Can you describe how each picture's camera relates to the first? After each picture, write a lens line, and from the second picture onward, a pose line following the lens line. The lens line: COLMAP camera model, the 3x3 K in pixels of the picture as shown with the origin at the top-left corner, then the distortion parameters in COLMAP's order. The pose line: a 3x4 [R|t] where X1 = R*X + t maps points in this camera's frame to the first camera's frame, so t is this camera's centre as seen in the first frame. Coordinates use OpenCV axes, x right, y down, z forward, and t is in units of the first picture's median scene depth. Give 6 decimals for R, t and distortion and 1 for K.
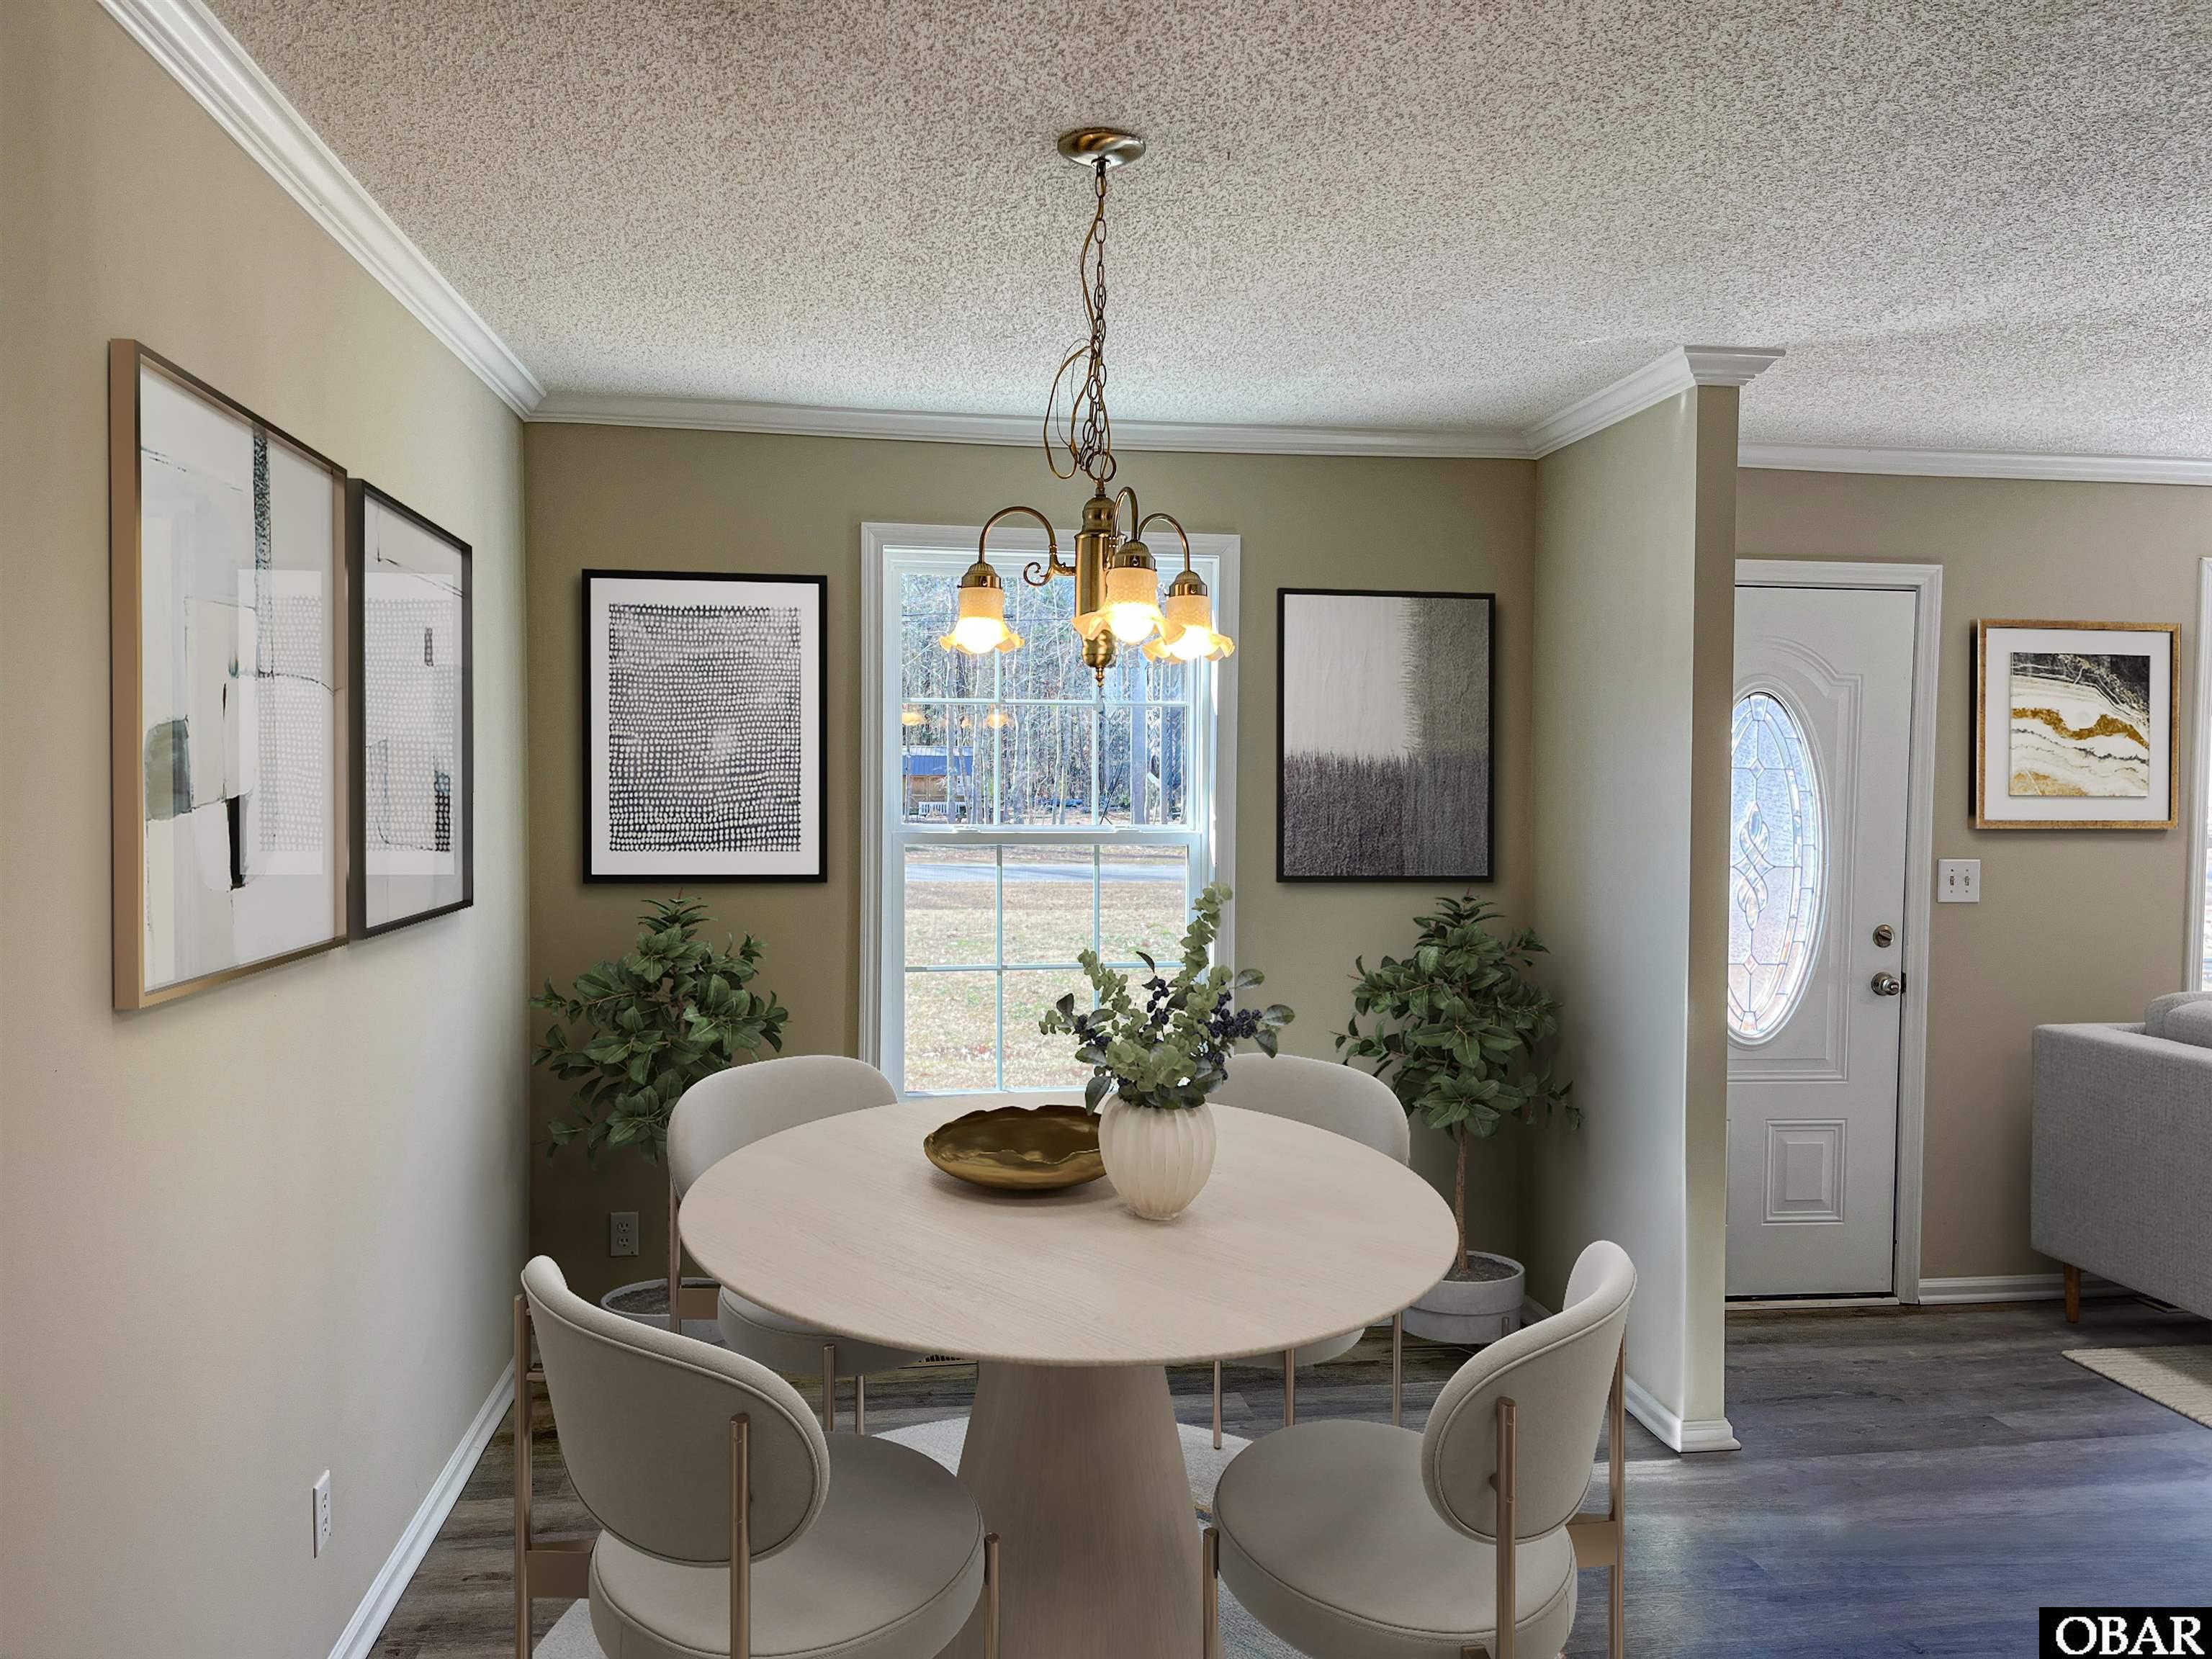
lens RADIAL K [[1671.0, 0, 1124.4], [0, 1671.0, 838.3], [0, 0, 1]] dist [0.059690, -0.090046]
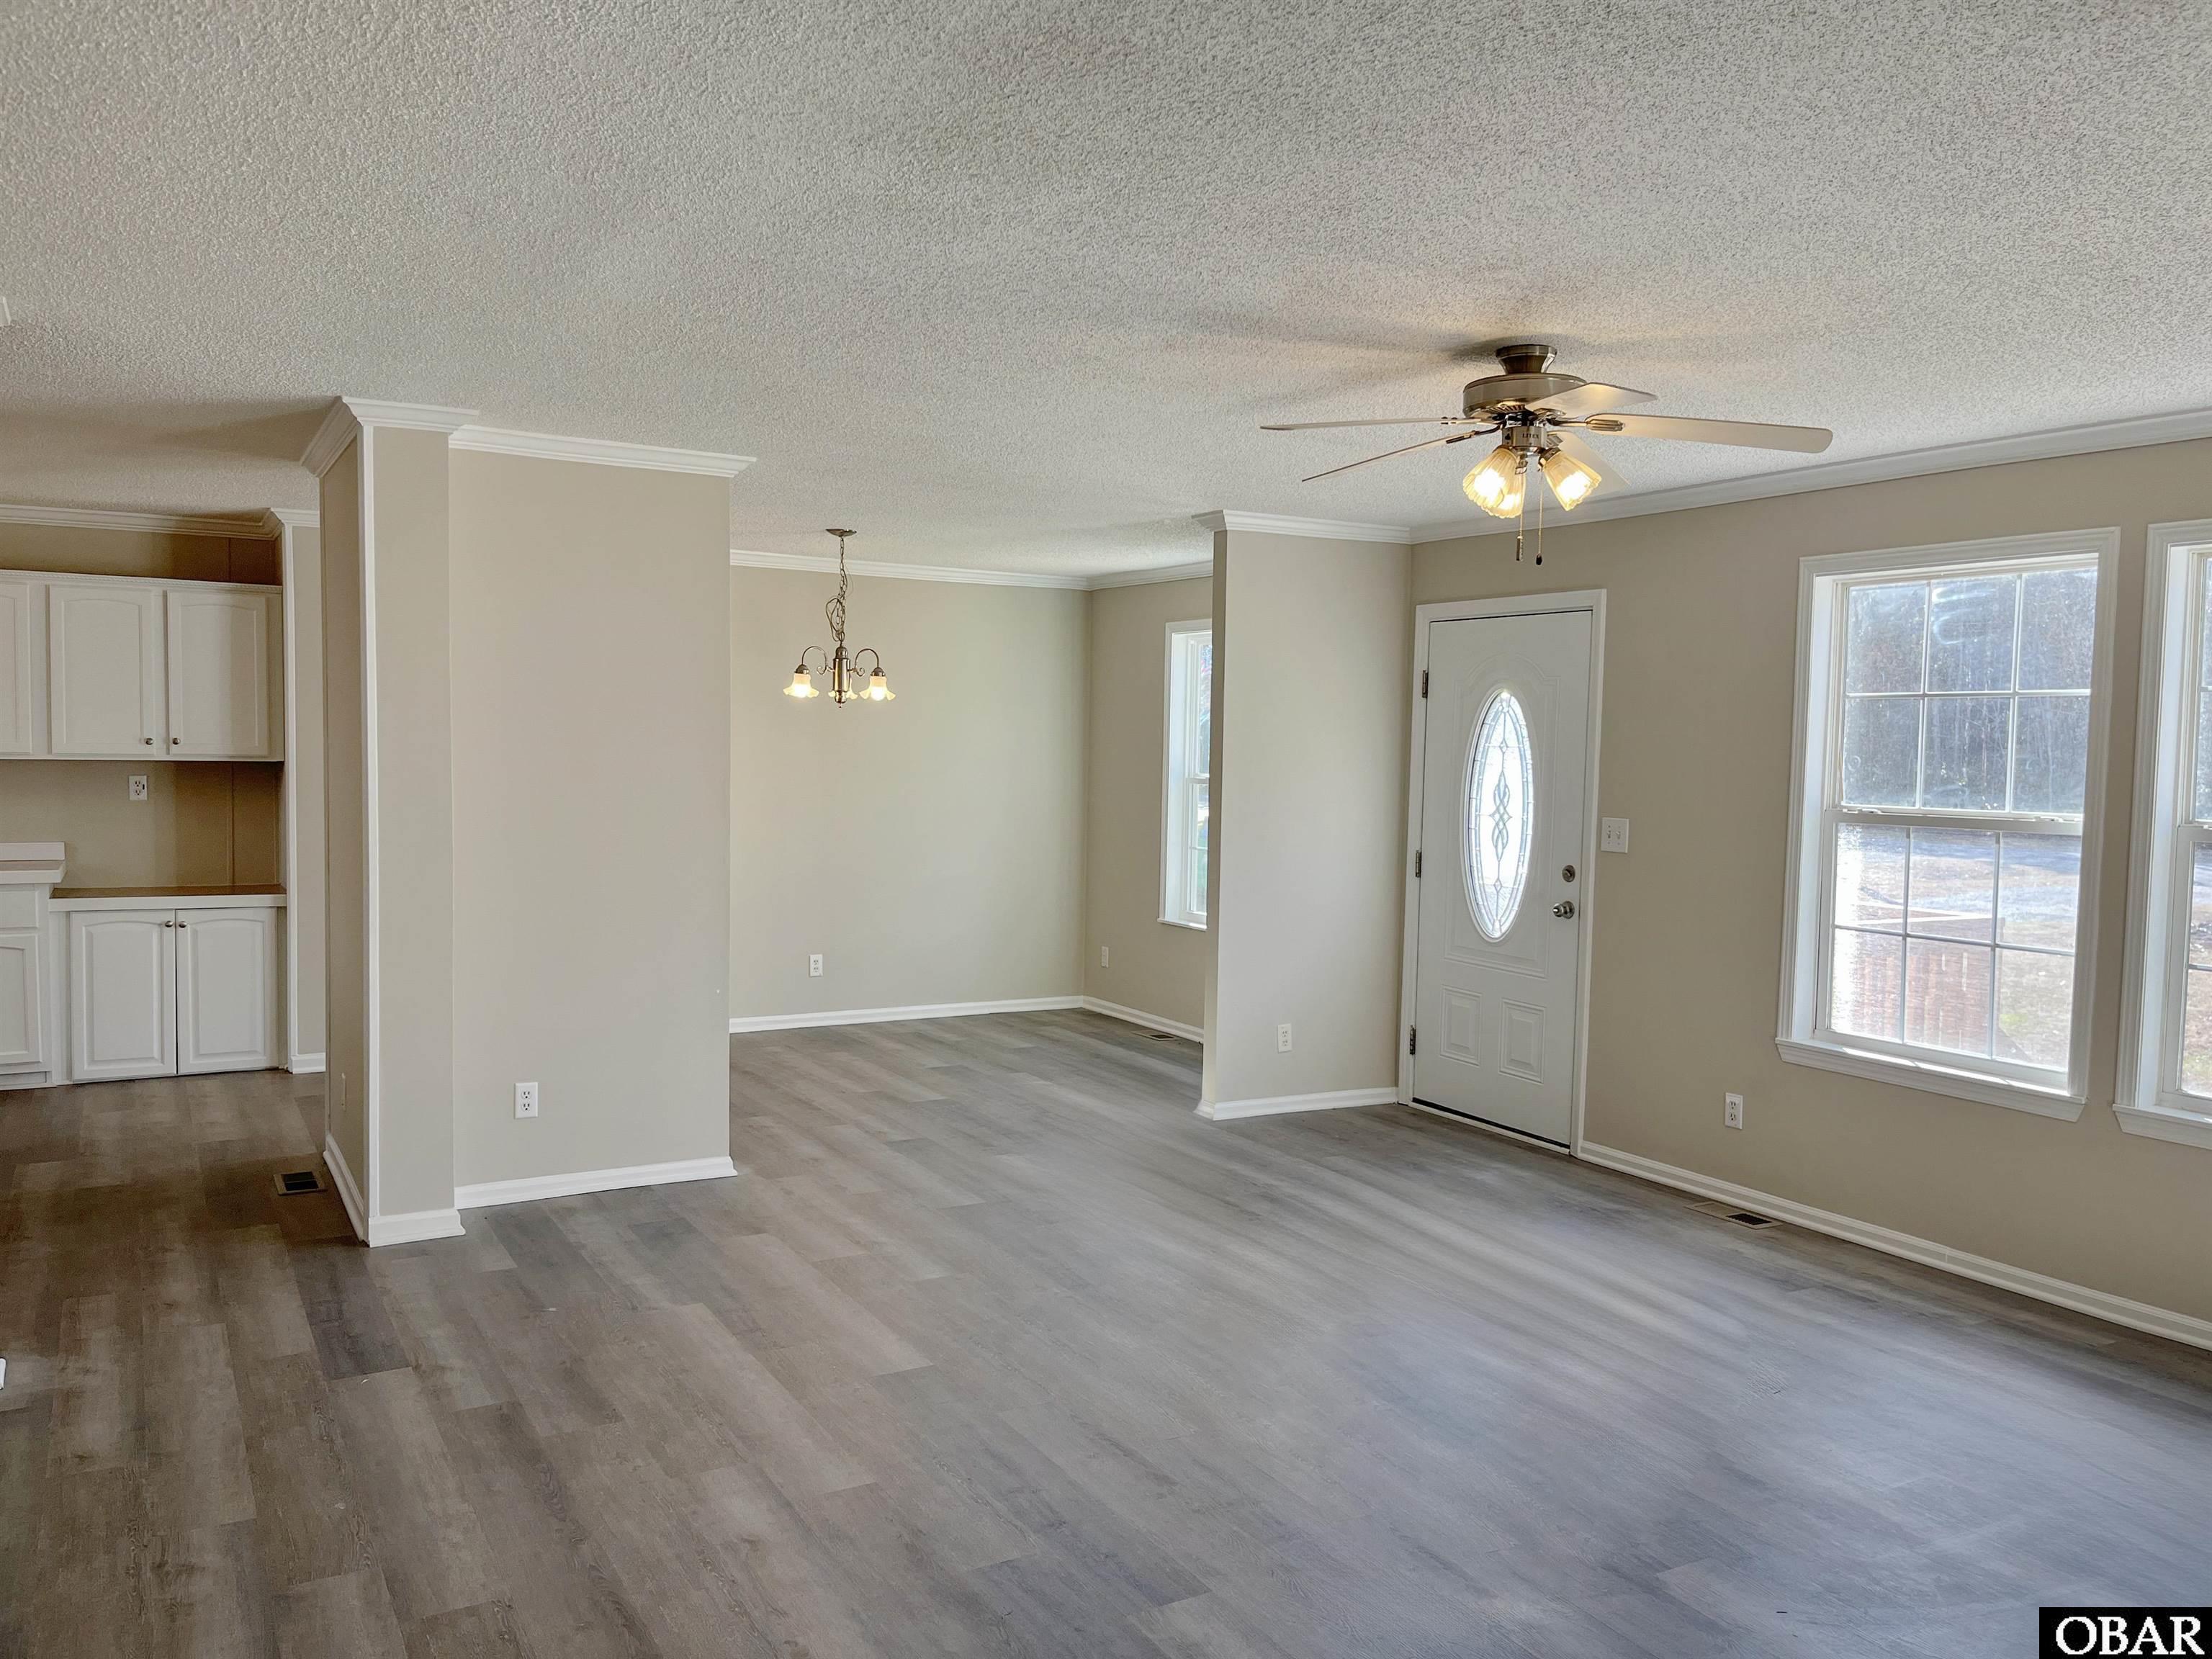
lens RADIAL K [[1671.0, 0, 1113.3], [0, 1671.0, 845.4], [0, 0, 1]] dist [0.059690, -0.090046]
pose [[0.374876, 0.056174, -0.925371, 1.627709], [-0.053017, 0.997828, 0.039095, 0.003637], [0.925558, 0.034405, 0.377040, 0.181978]]
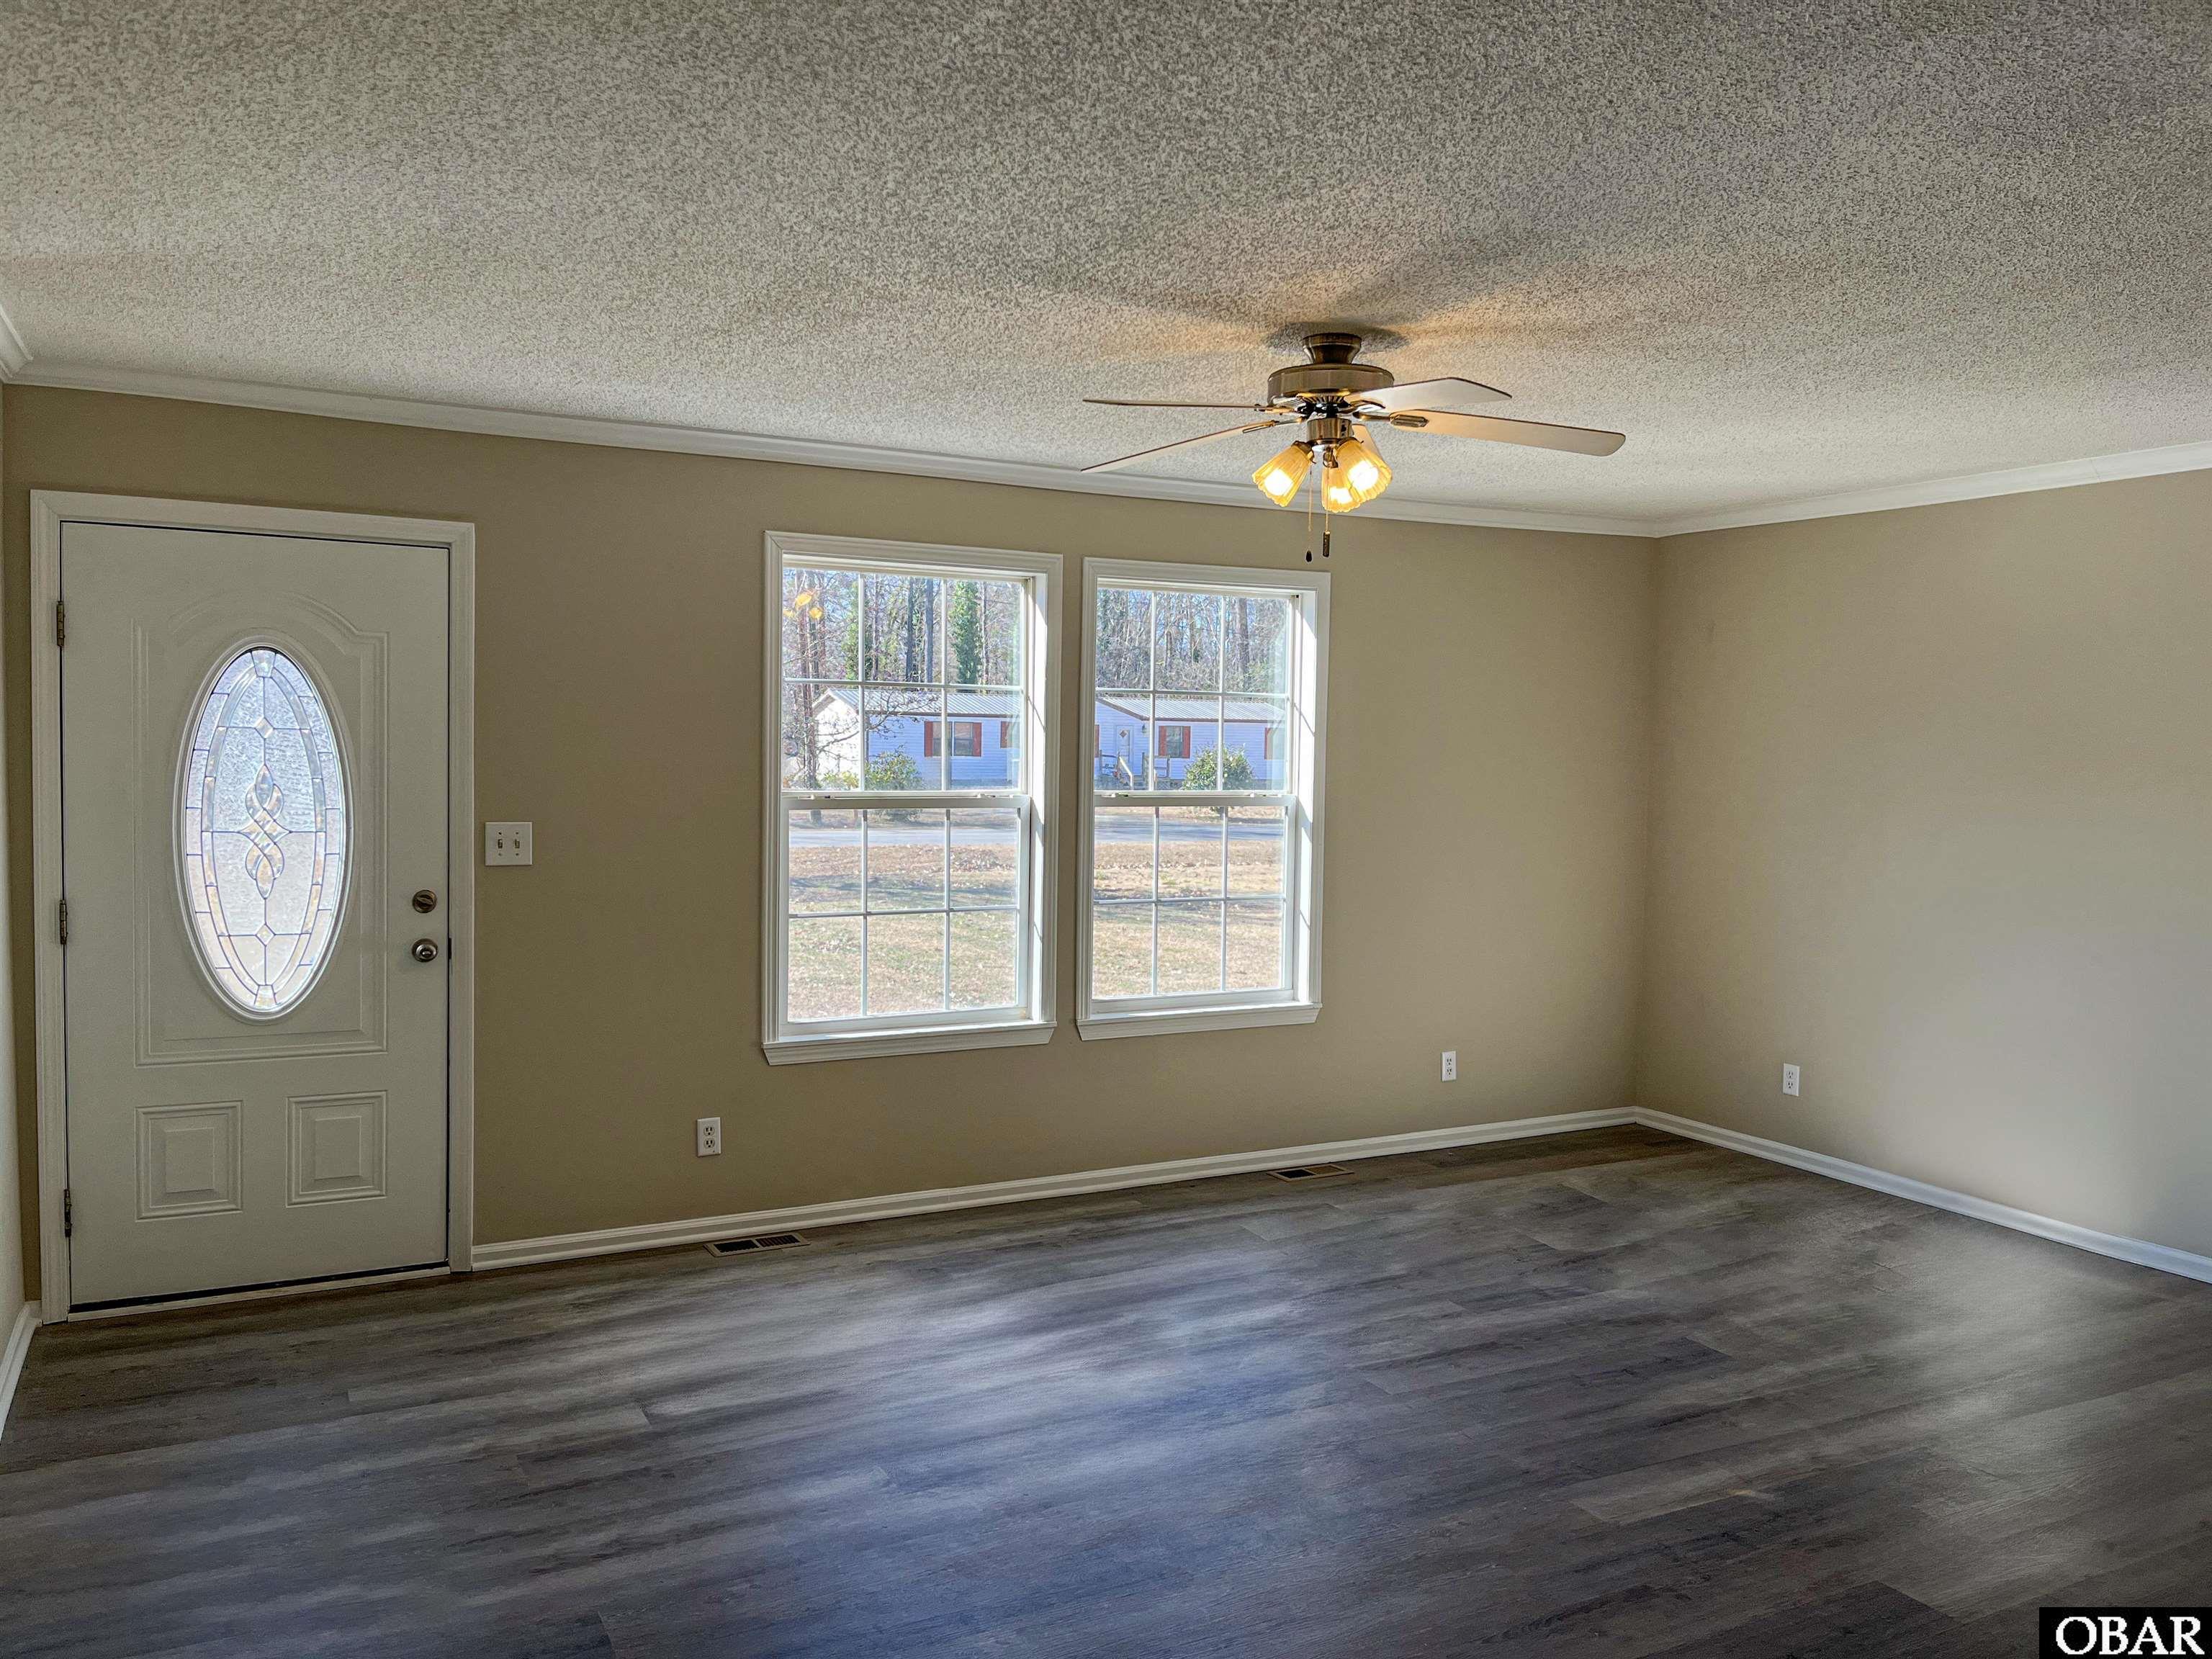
lens RADIAL K [[1671.0, 0, 1116.7], [0, 1671.0, 833.9], [0, 0, 1]] dist [0.059690, -0.090046]
pose [[0.940737, -0.011729, 0.338934, 0.528239], [0.004099, 0.999722, 0.023219, -0.002437], [-0.339112, -0.020453, 0.940524, -0.058401]]
